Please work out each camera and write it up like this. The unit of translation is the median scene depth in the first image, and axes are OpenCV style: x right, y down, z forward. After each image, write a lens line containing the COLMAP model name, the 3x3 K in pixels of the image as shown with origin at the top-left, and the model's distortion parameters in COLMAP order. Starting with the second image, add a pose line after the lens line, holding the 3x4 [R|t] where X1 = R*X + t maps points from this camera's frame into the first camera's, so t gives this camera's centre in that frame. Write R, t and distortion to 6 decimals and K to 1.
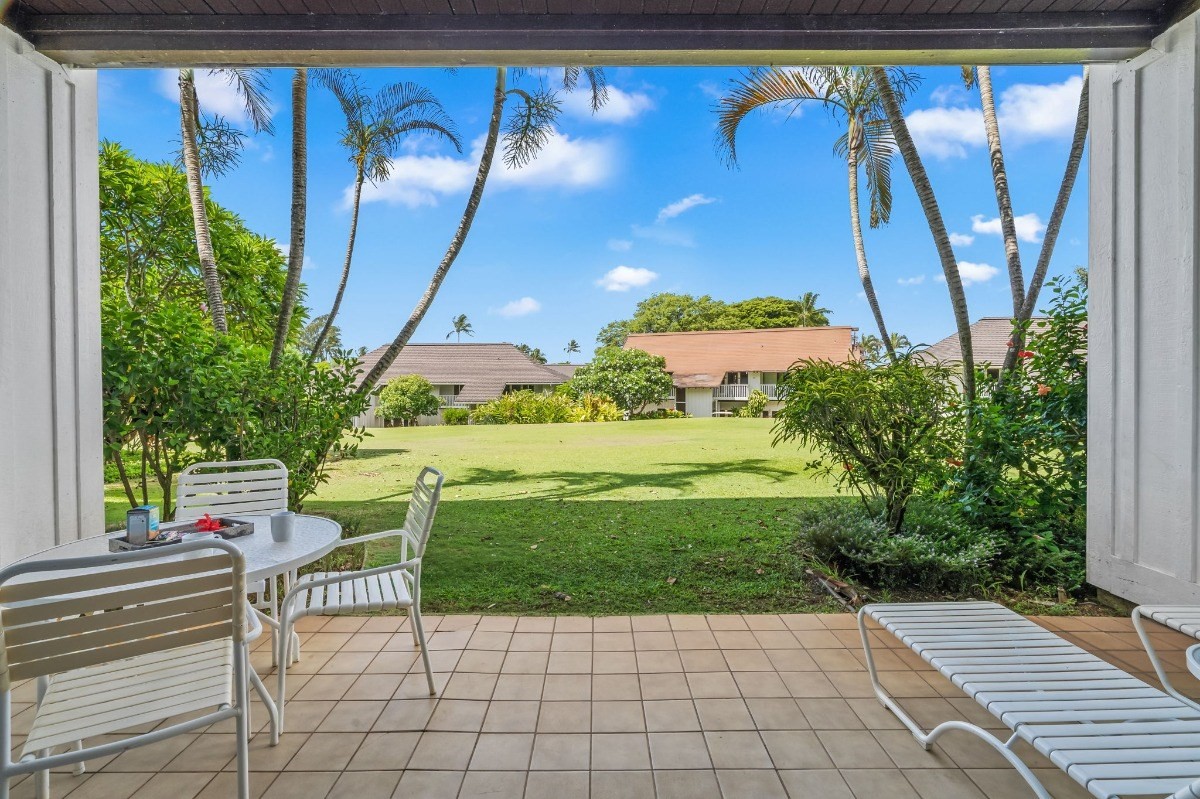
lens RADIAL K [[547.6, 0, 599.1], [0, 547.6, 387.6], [0, 0, 1]] dist [-0.001623, -0.000024]
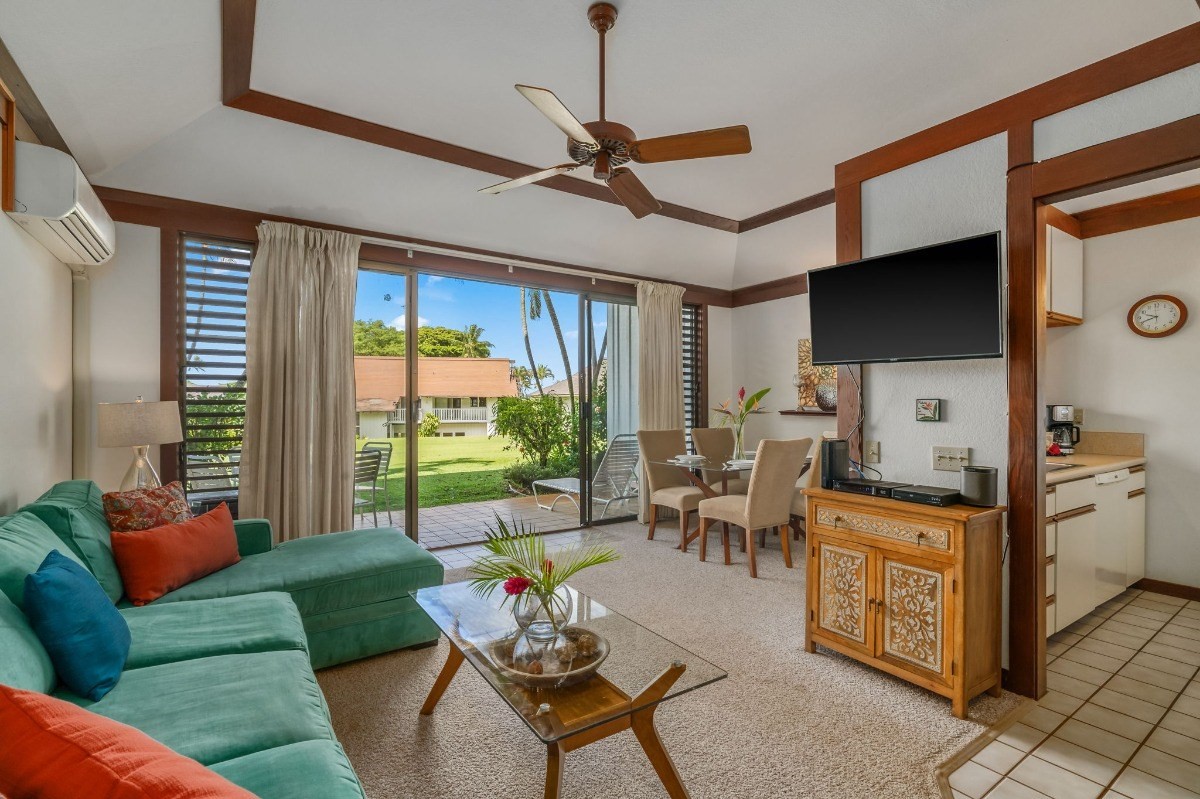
lens RADIAL K [[553.0, 0, 593.8], [0, 553.0, 405.1], [0, 0, 1]] dist [0.000696, 0.000421]
pose [[0.831262, 0.003306, 0.555870, -0.320933], [0.003532, 0.999931, -0.011228, 0.005951], [-0.555869, 0.011297, 0.831193, -0.587858]]
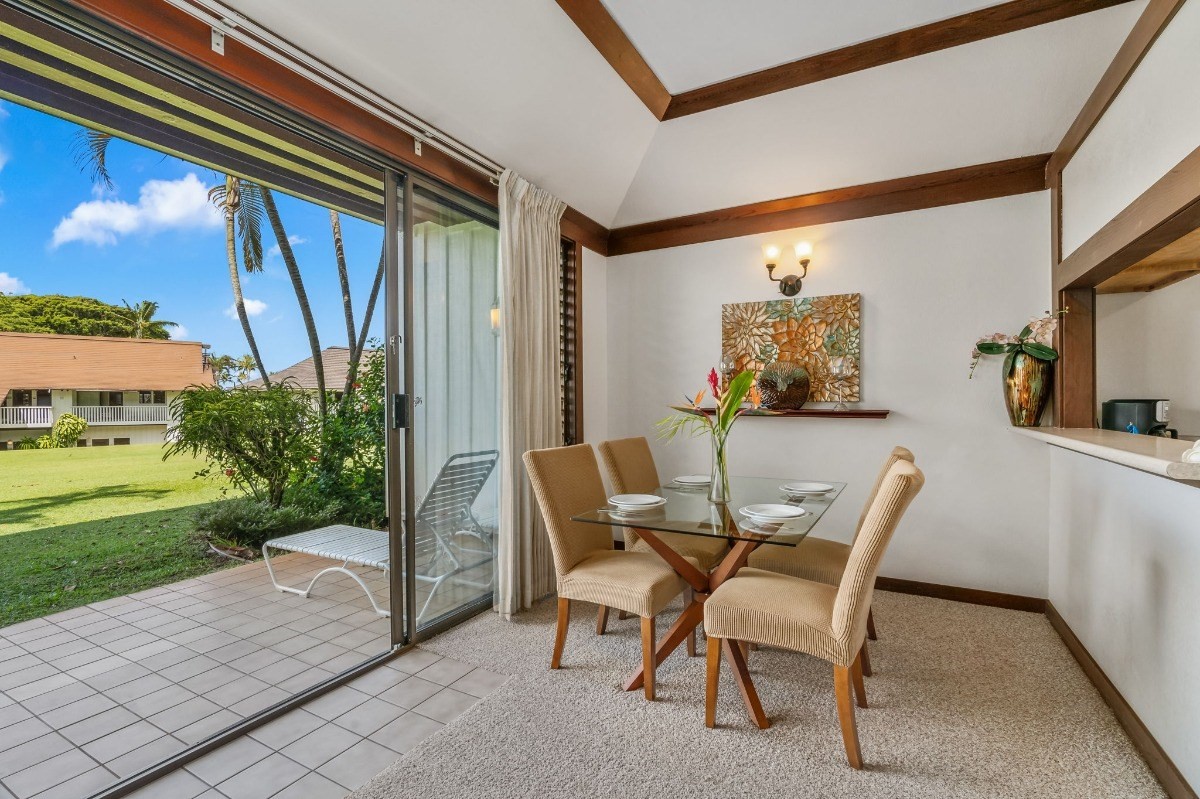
lens RADIAL K [[547.1, 0, 596.8], [0, 547.1, 403.2], [0, 0, 1]] dist [-0.003272, 0.000271]
pose [[0.484935, -0.001498, 0.874549, -0.156665], [0.009955, 0.999943, -0.003807, 0.001870], [-0.874494, 0.010553, 0.484922, -0.221937]]
